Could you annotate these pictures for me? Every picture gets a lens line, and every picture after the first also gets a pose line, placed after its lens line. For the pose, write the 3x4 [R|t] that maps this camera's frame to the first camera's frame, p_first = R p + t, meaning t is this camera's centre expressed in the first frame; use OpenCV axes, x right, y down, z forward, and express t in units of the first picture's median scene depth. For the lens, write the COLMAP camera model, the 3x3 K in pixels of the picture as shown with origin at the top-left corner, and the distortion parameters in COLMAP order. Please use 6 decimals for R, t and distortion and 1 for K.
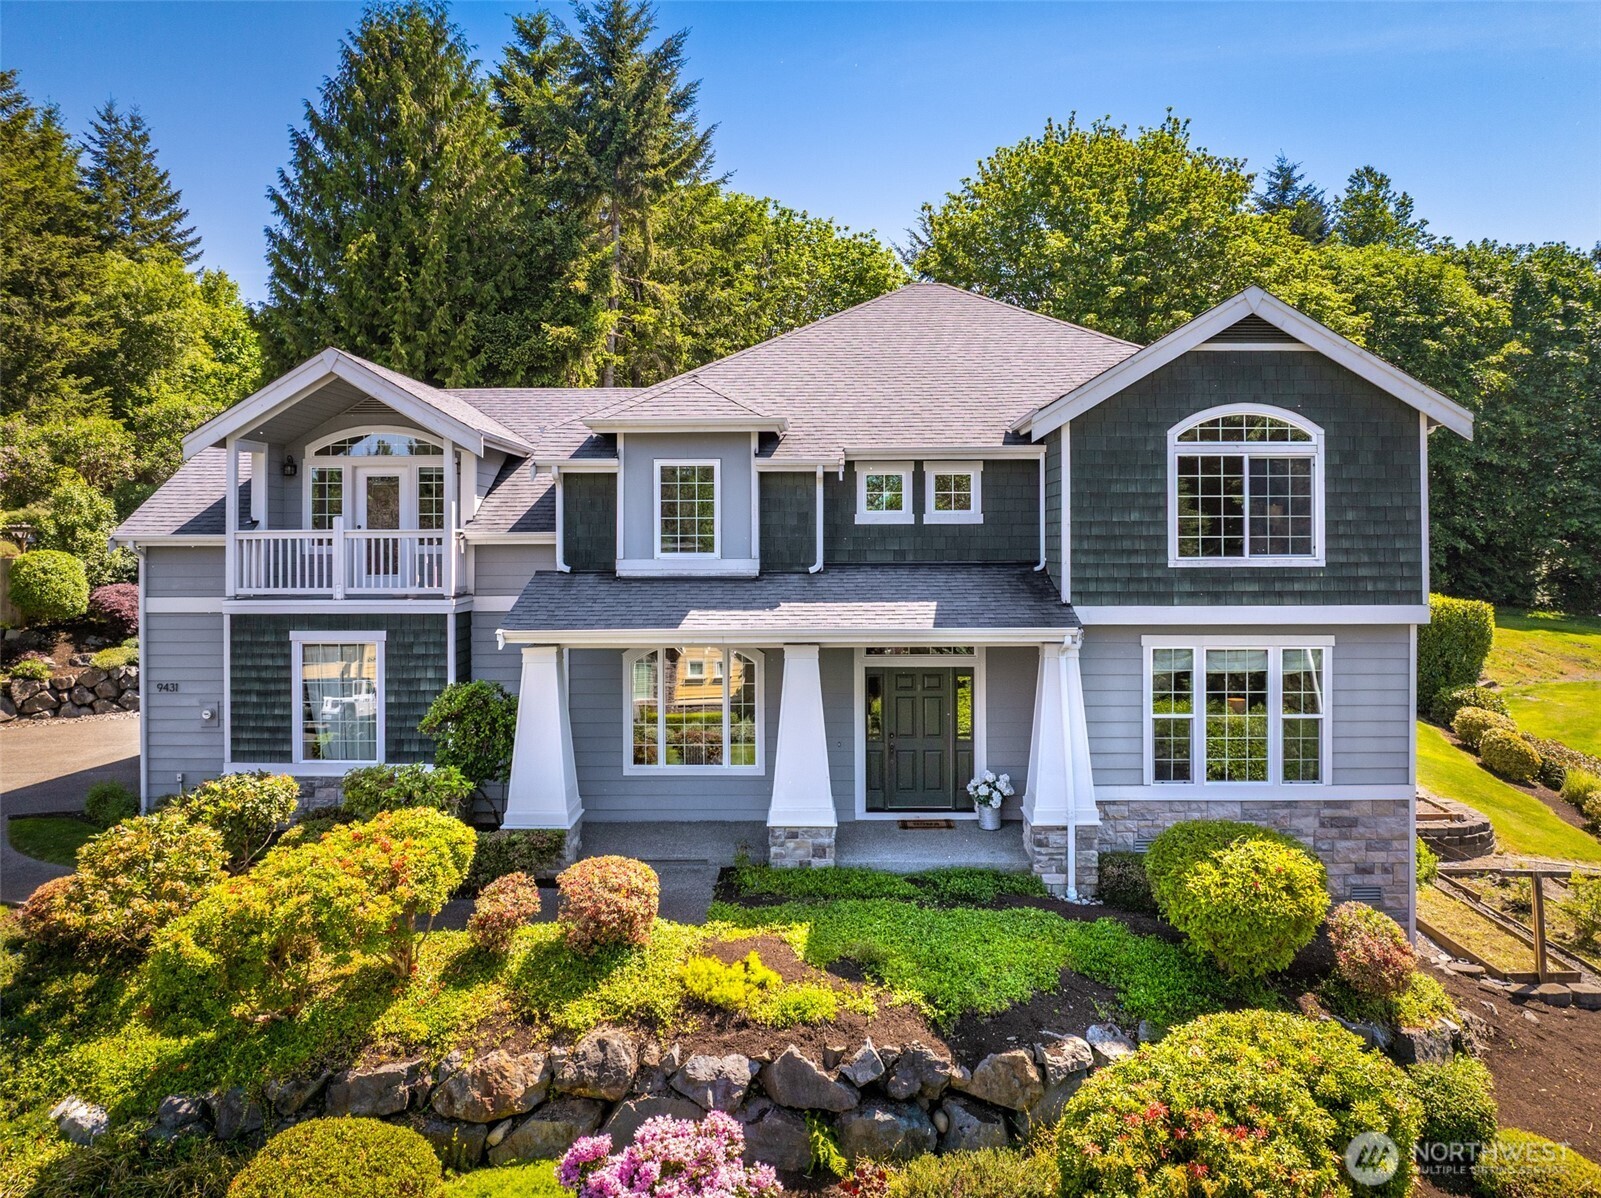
lens RADIAL K [[1167.7, 0, 800.5], [0, 1167.7, 599.0], [0, 0, 1]] dist [-0.040423, 0.000352]
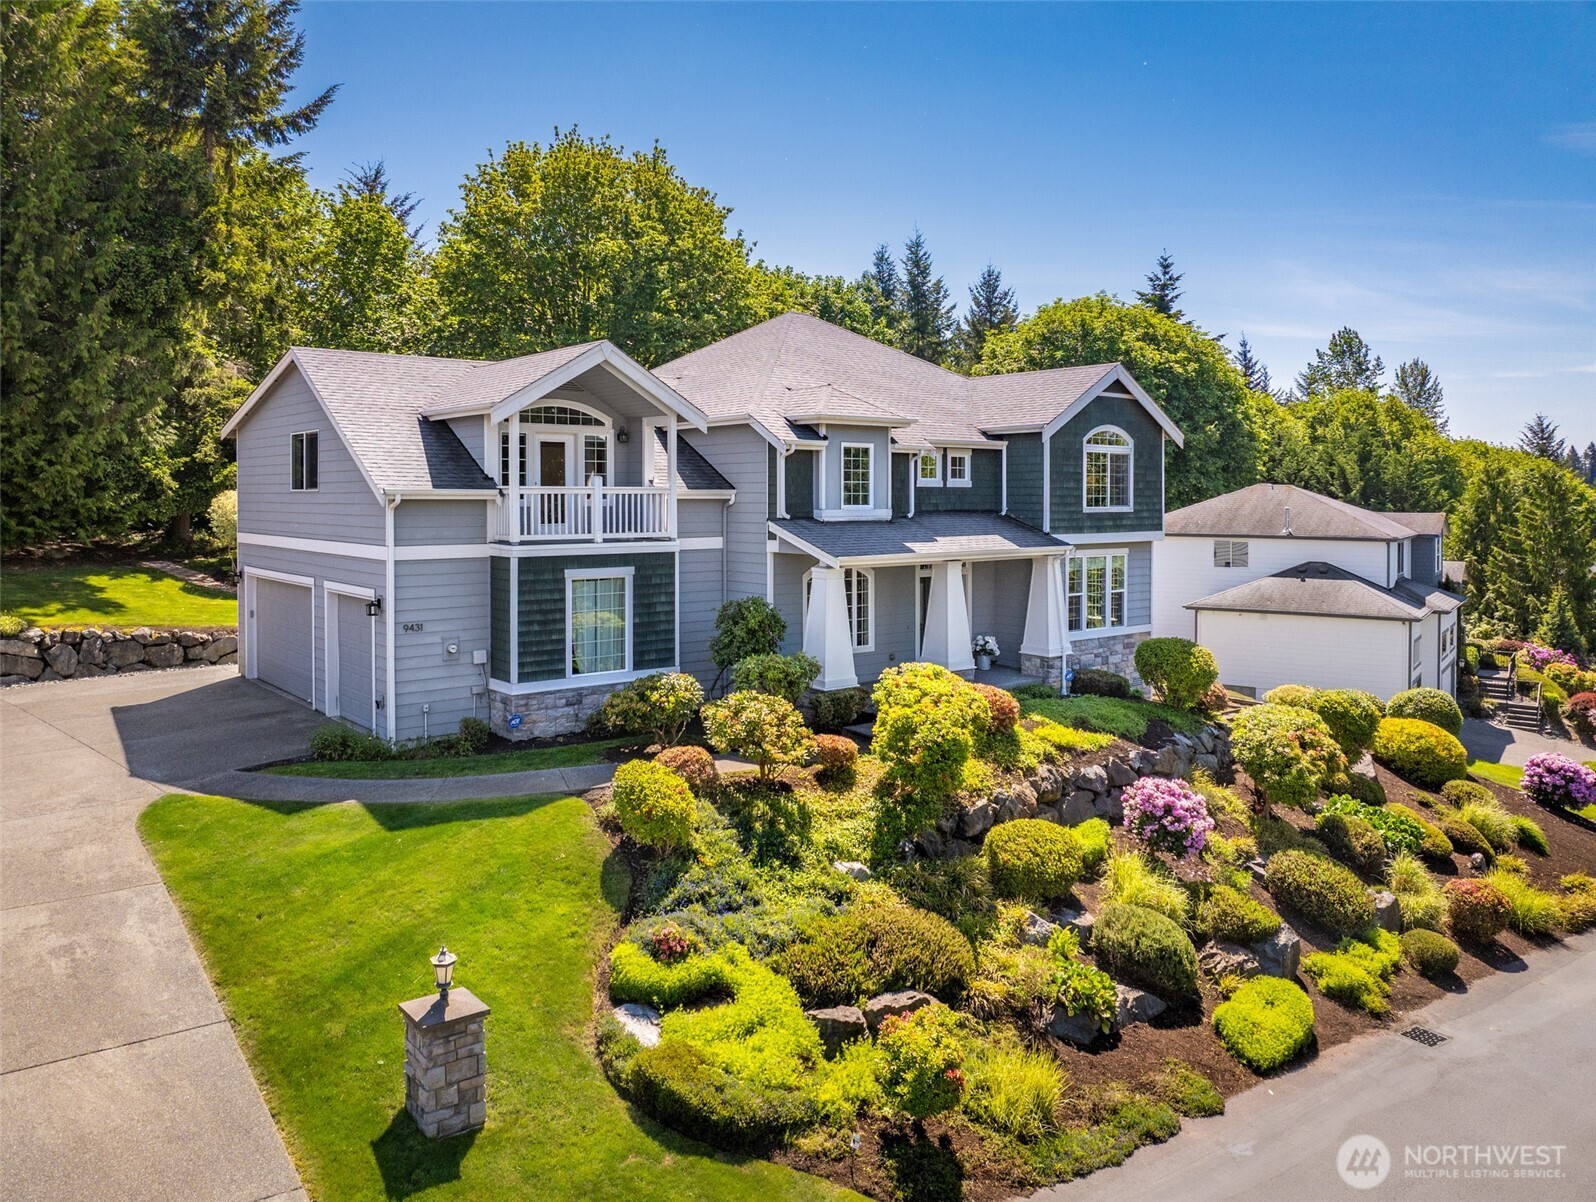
lens RADIAL K [[1164.1, 0, 798.0], [0, 1164.1, 601.0], [0, 0, 1]] dist [-0.040423, 0.000352]
pose [[0.760397, -0.054953, 0.647129, -1.139082], [0.026851, 0.998222, 0.053217, 0.002176], [-0.648903, -0.023090, 0.760521, -0.096661]]
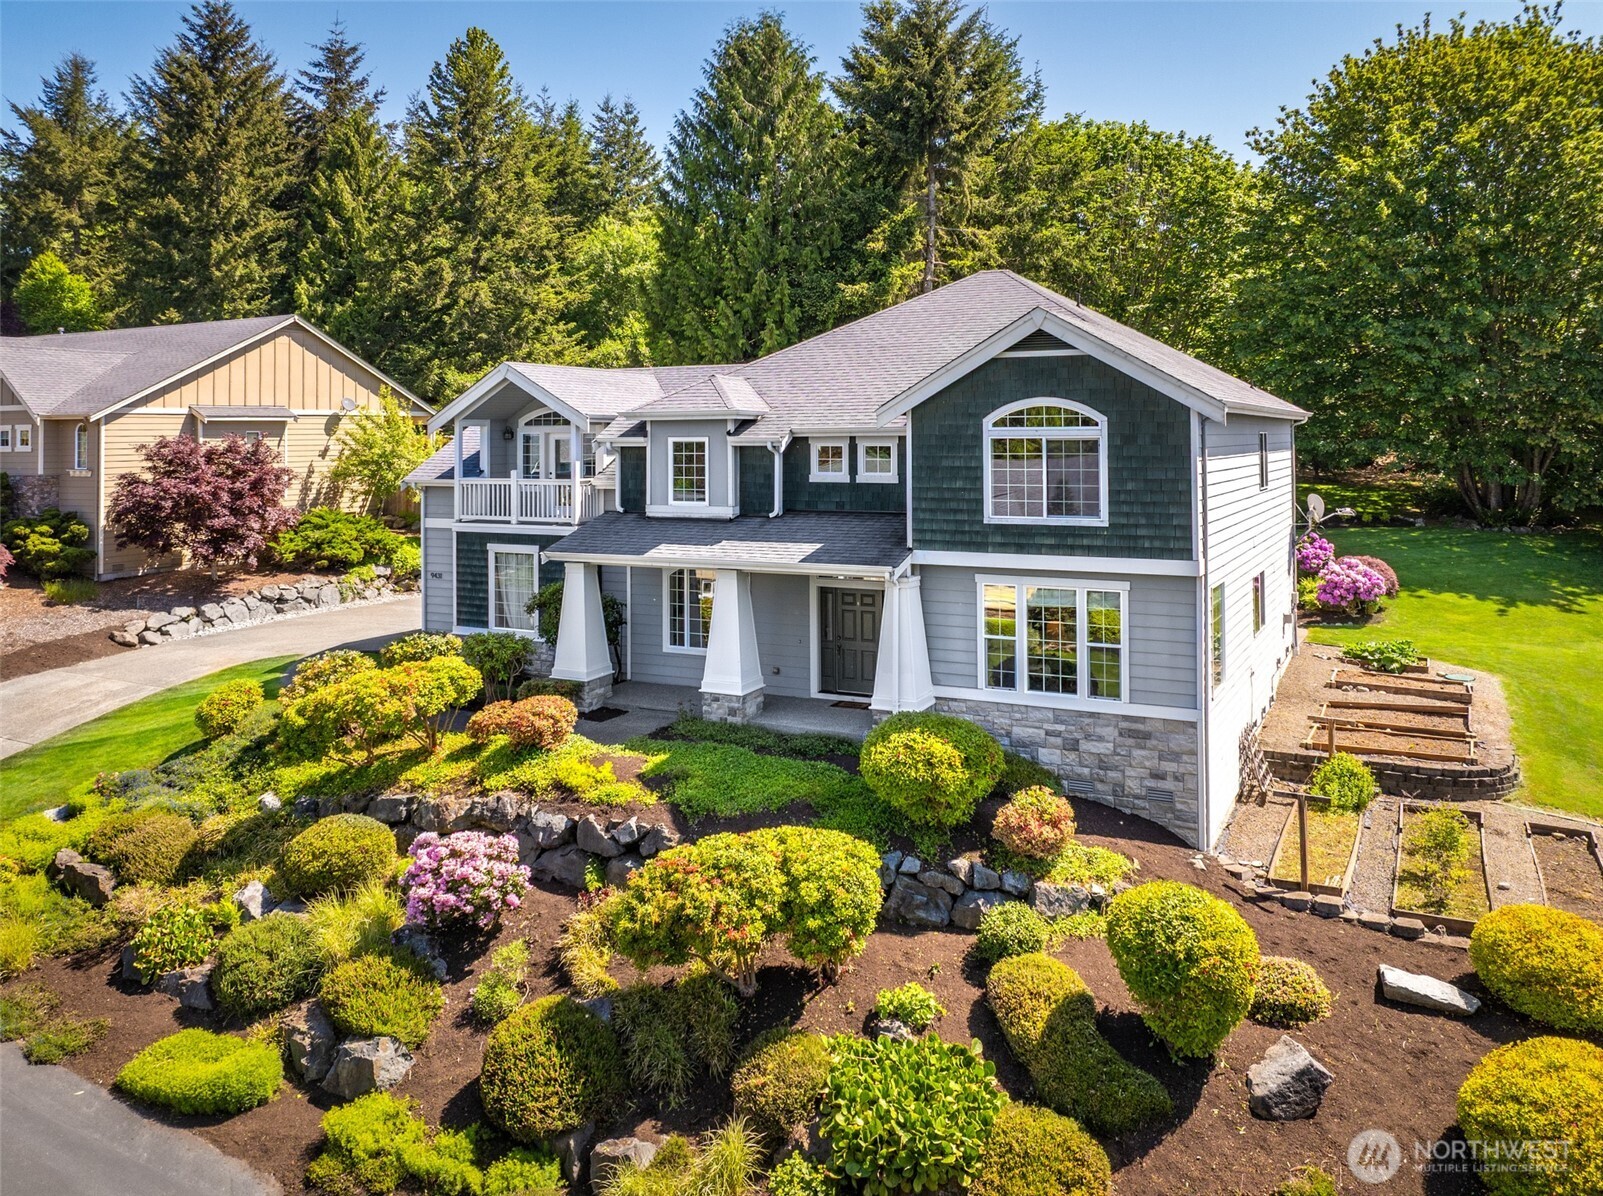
lens RADIAL K [[1130.5, 0, 804.0], [0, 1130.5, 513.5], [0, 0, 1]] dist [-0.033084, -0.003282]
pose [[0.915166, 0.027090, -0.402166, 0.602148], [-0.021291, 0.999595, 0.018882, -0.054429], [0.402515, -0.008717, 0.915372, -0.229596]]
